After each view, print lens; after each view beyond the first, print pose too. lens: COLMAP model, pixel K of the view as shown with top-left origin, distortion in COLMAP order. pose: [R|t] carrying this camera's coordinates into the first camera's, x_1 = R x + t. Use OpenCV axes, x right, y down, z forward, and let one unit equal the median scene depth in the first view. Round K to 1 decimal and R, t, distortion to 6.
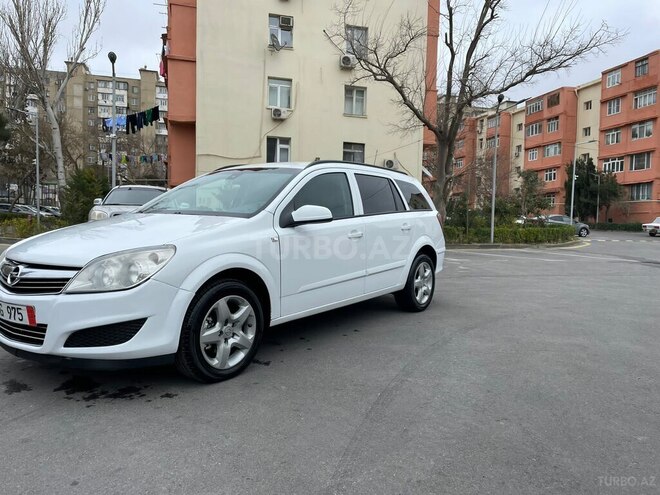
lens RADIAL K [[490.2, 0, 326.0], [0, 490.2, 248.6], [0, 0, 1]] dist [0.096805, -0.119598]
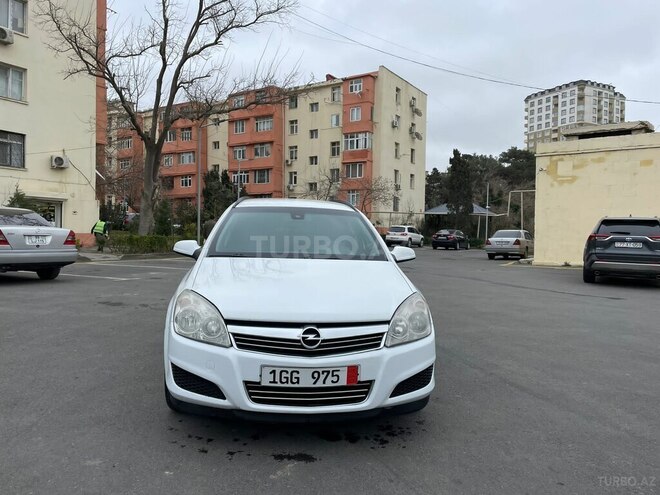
lens RADIAL K [[490.2, 0, 326.0], [0, 490.2, 248.6], [0, 0, 1]] dist [0.096805, -0.119598]
pose [[0.743175, -0.026881, 0.668557, -0.120751], [0.028024, 0.999566, 0.009038, -0.012337], [-0.668510, 0.012019, 0.743606, 0.027231]]
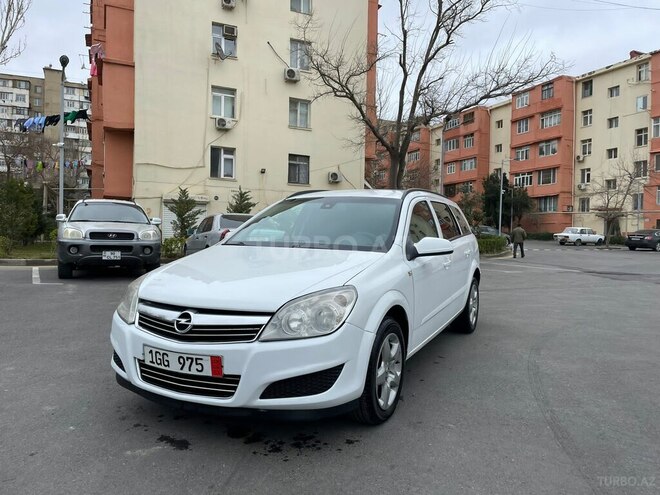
lens RADIAL K [[490.6, 0, 330.0], [0, 490.6, 247.5], [0, 0, 1]] dist [0.091309, -0.115839]
pose [[0.986381, -0.008562, 0.164253, -0.049677], [0.011873, 0.999745, -0.019188, -0.006308], [-0.164047, 0.020876, 0.986232, 0.004467]]
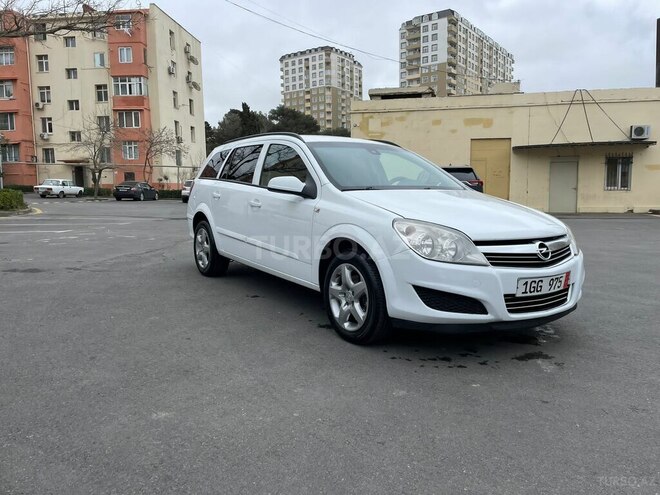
lens RADIAL K [[490.6, 0, 330.0], [0, 490.6, 247.5], [0, 0, 1]] dist [0.091309, -0.115839]
pose [[0.356810, -0.127144, 0.925484, -0.173963], [0.056916, 0.991813, 0.114313, -0.009943], [-0.932442, 0.011887, 0.361125, 0.102544]]
